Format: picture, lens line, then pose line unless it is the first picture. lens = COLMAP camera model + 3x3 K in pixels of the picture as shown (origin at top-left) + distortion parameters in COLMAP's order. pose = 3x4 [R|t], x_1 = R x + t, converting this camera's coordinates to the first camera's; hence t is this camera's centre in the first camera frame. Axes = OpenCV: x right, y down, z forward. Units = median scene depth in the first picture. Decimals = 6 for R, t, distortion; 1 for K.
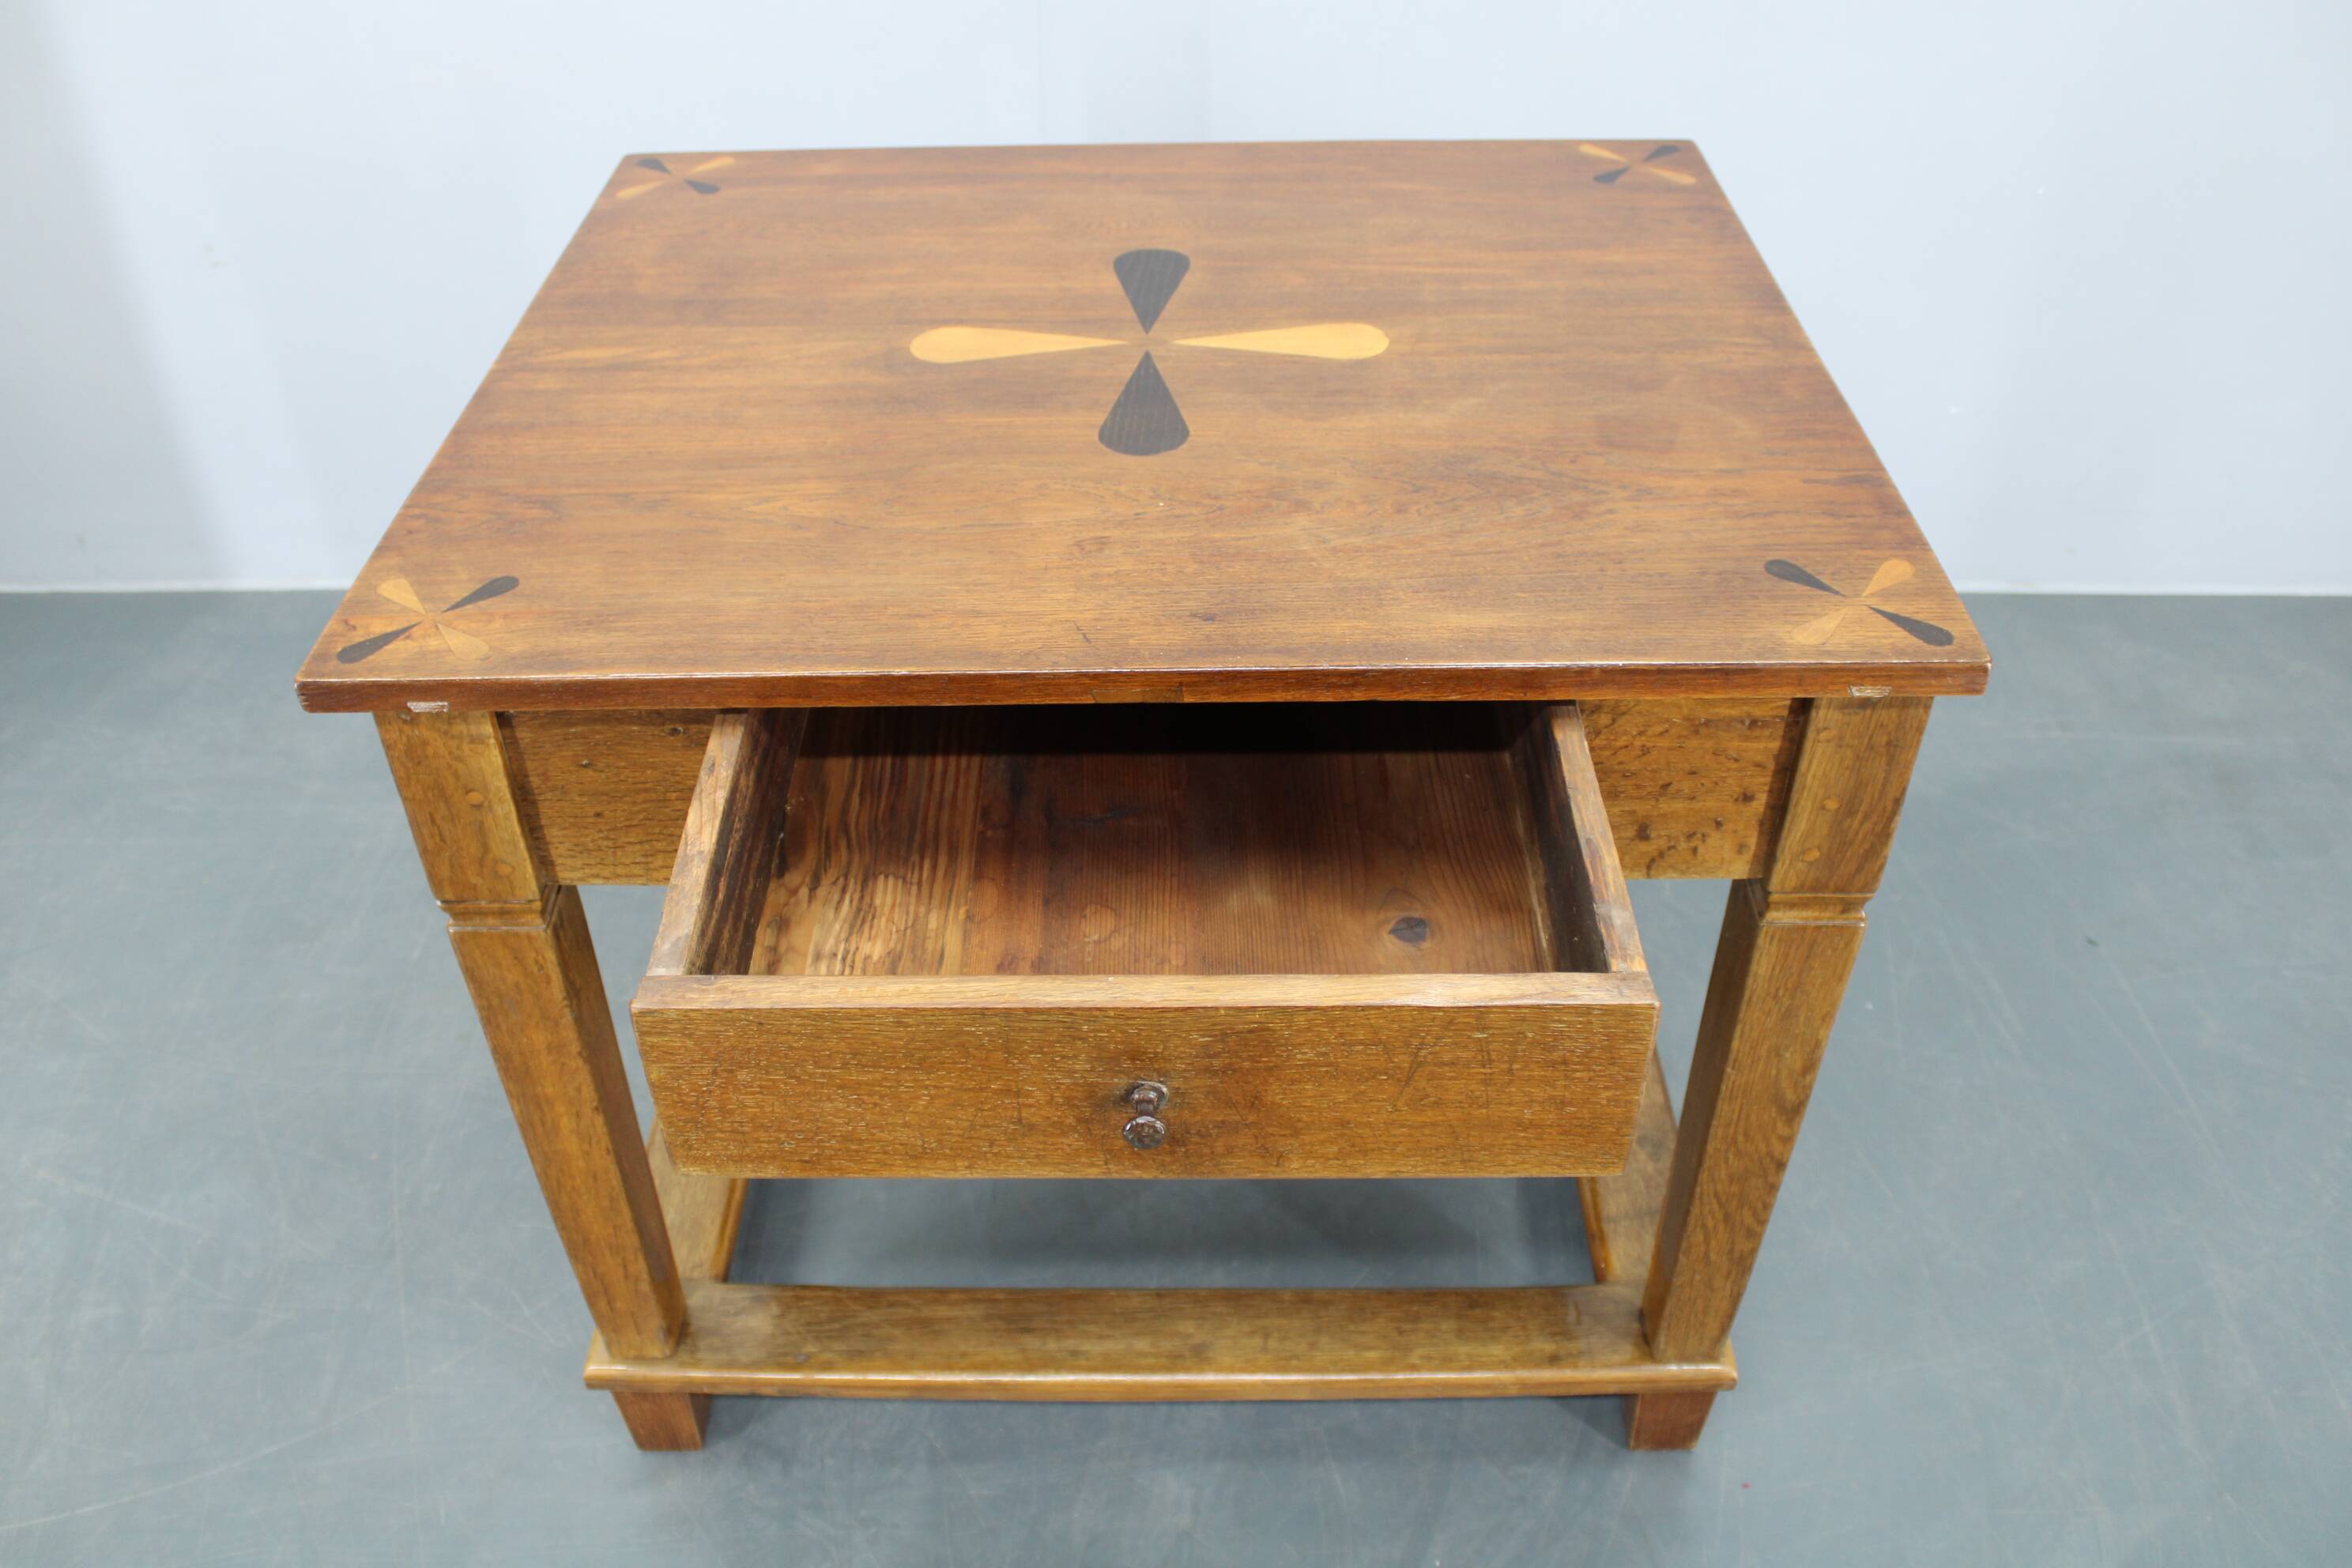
lens RADIAL K [[1977.9, 0, 1176.0], [0, 1977.9, 784.0], [0, 0, 1]] dist [-0.168504, 0.135883]
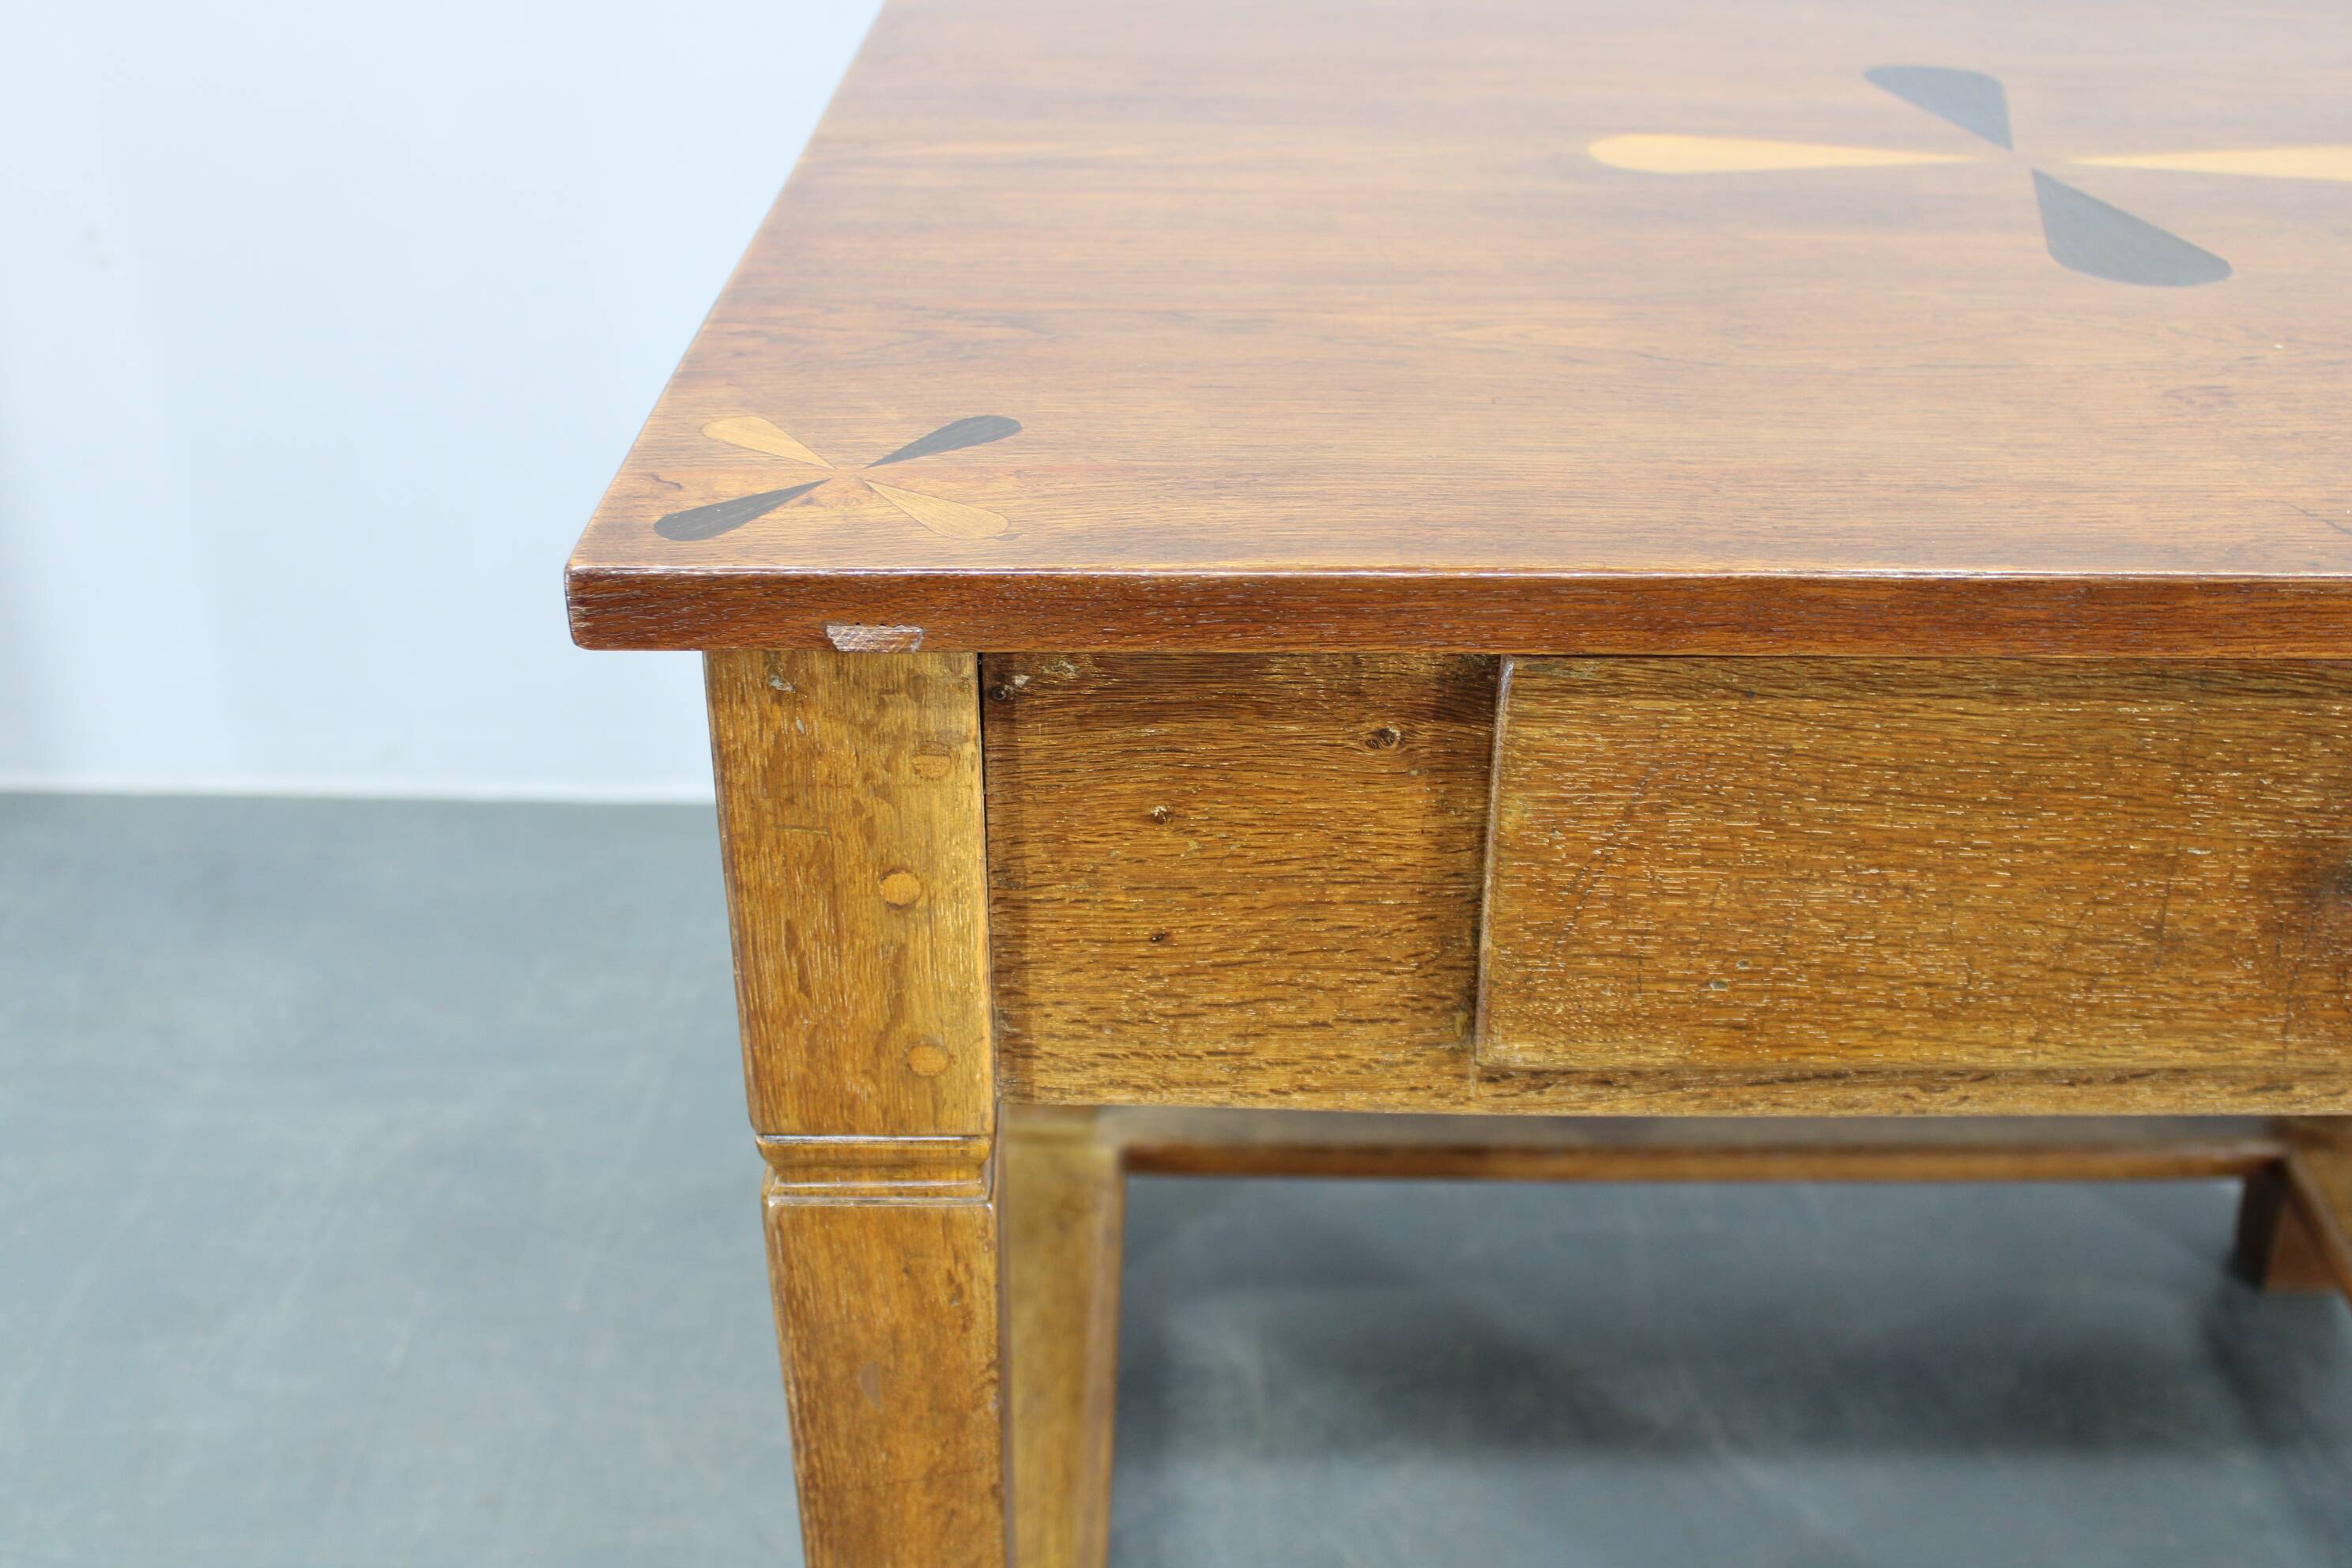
lens RADIAL K [[2550.1, 0, 1176.0], [0, 2550.1, 784.0], [0, 0, 1]] dist [-0.123225, 0.154240]
pose [[0.999872, 0.015050, 0.005490, -0.275556], [-0.013851, 0.984344, -0.175712, 0.079392], [-0.008048, 0.175613, 0.984426, 0.377071]]
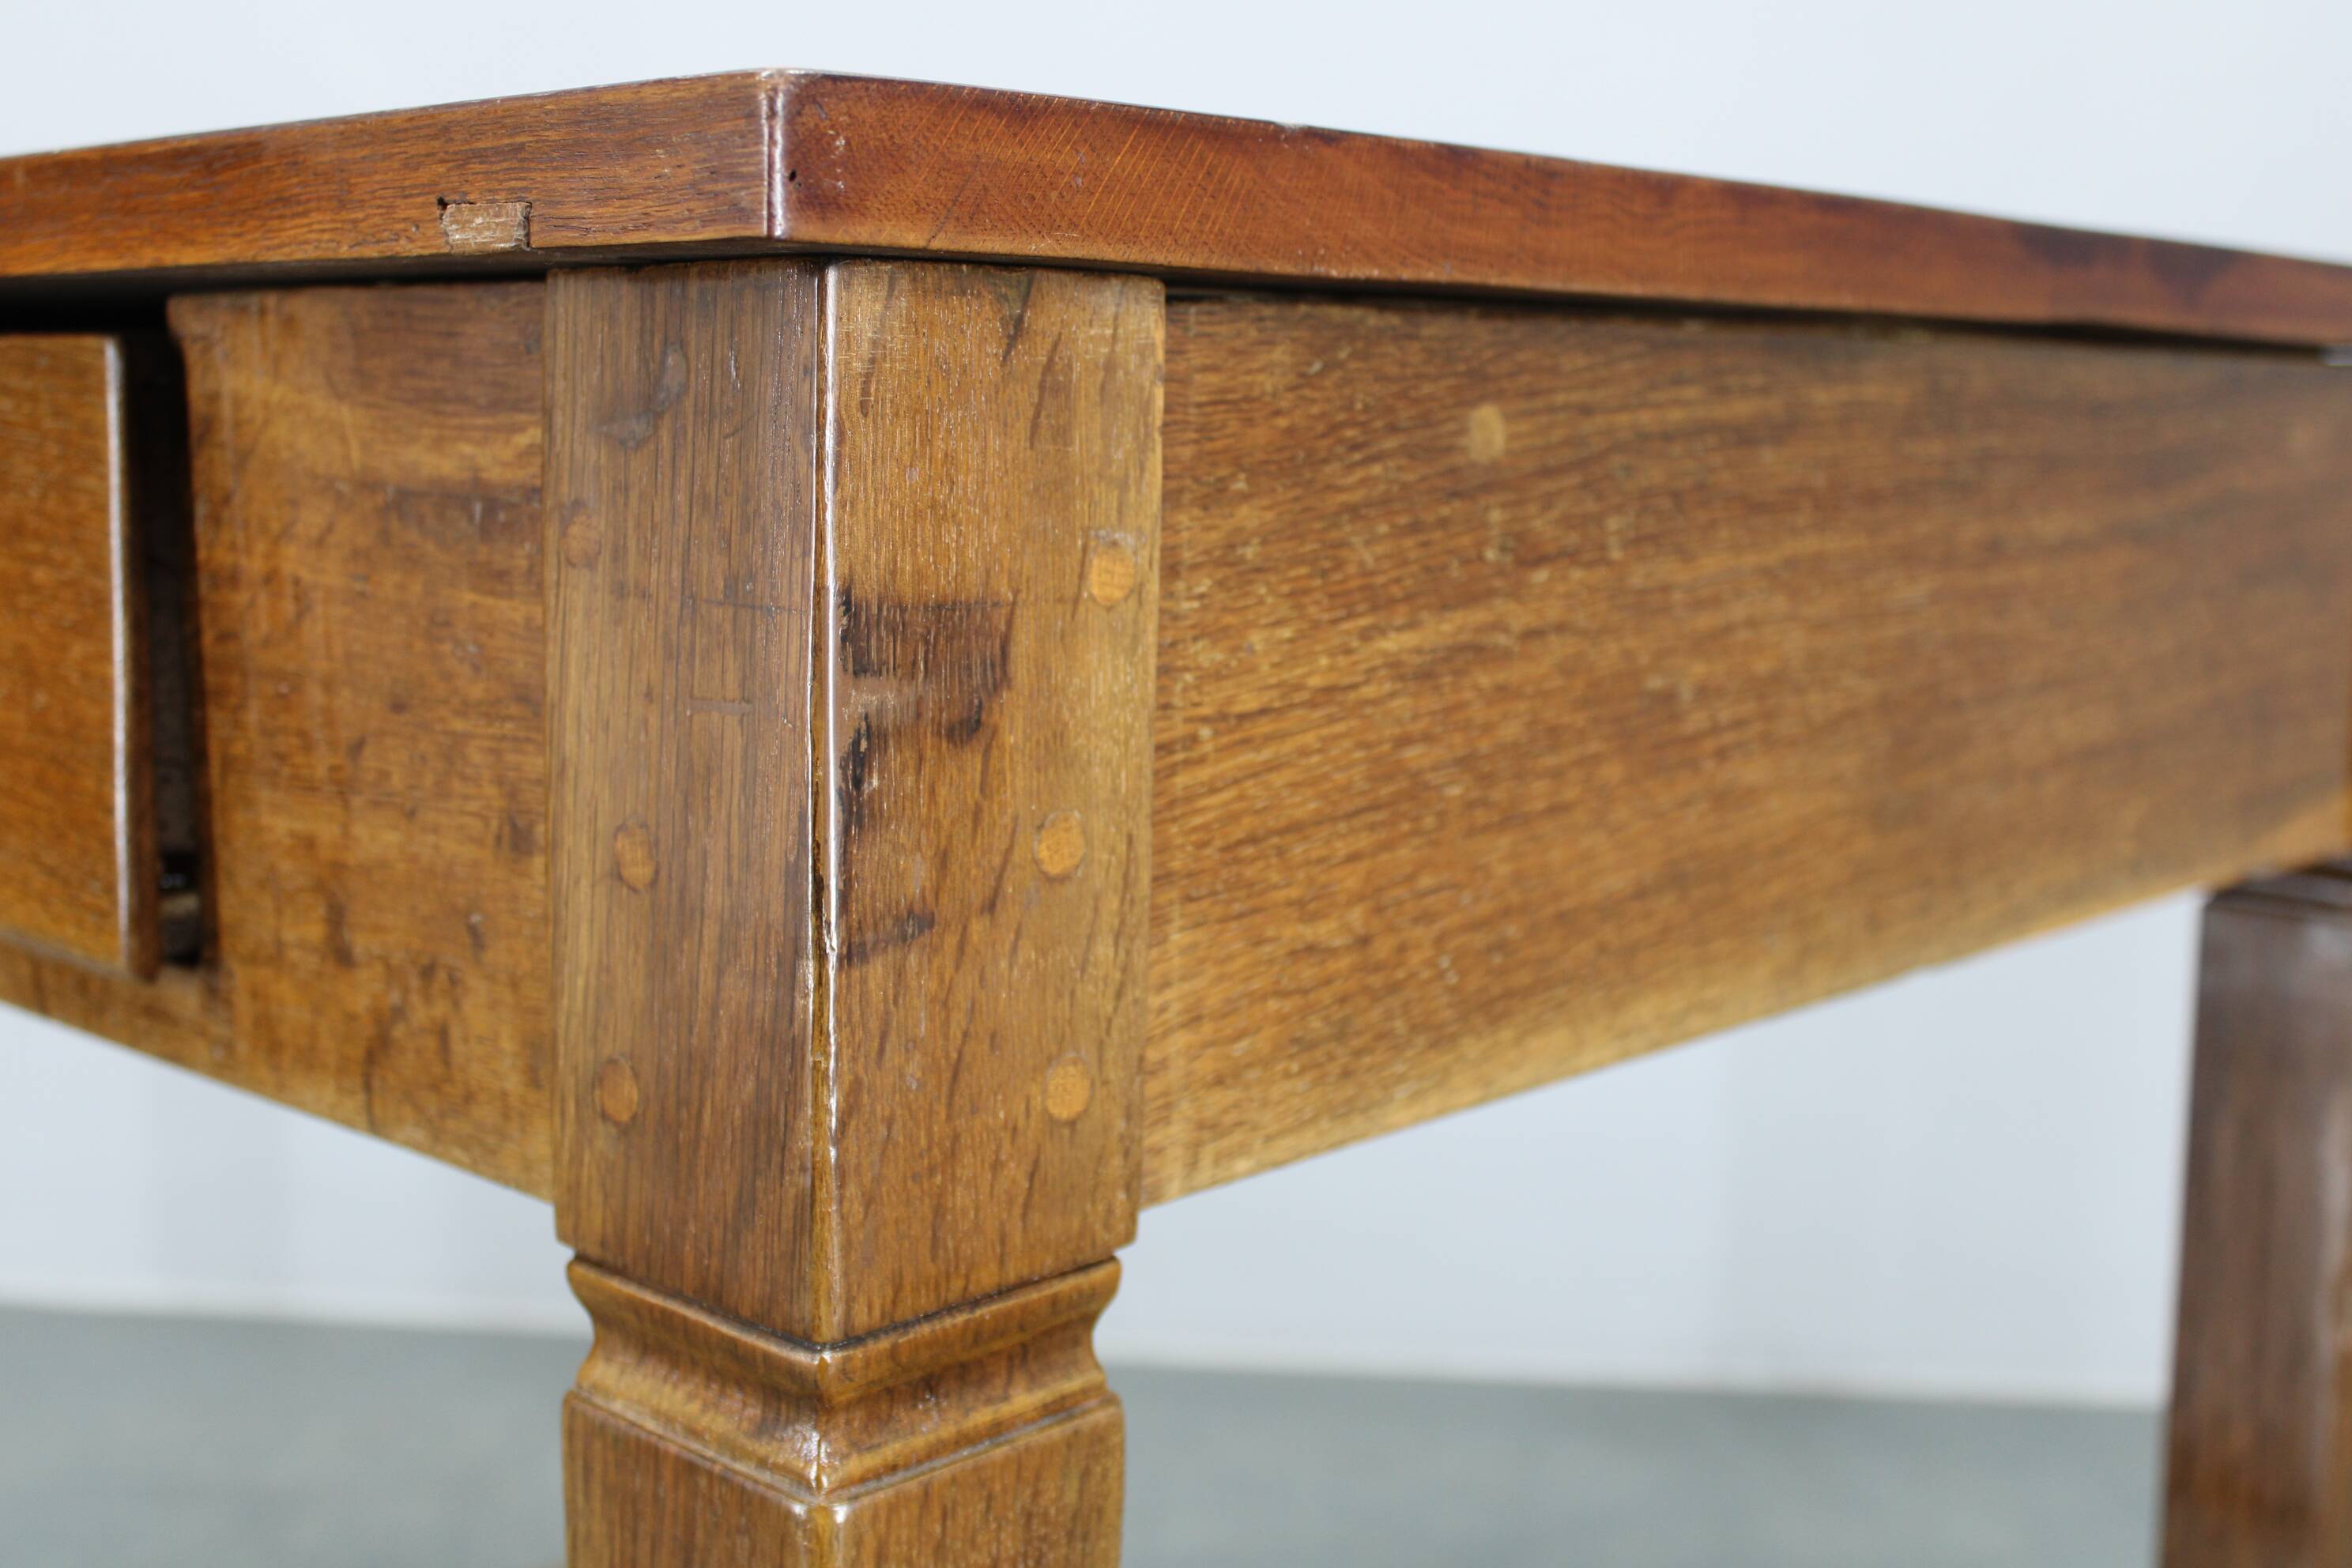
lens RADIAL K [[3095.5, 0, 1176.0], [0, 3095.5, 784.0], [0, 0, 1]] dist [-0.091535, 0.113361]
pose [[0.724762, 0.118891, -0.678664, 0.622488], [-0.446929, 0.830782, -0.331747, 0.101236], [0.524380, 0.543752, 0.655256, 0.682474]]
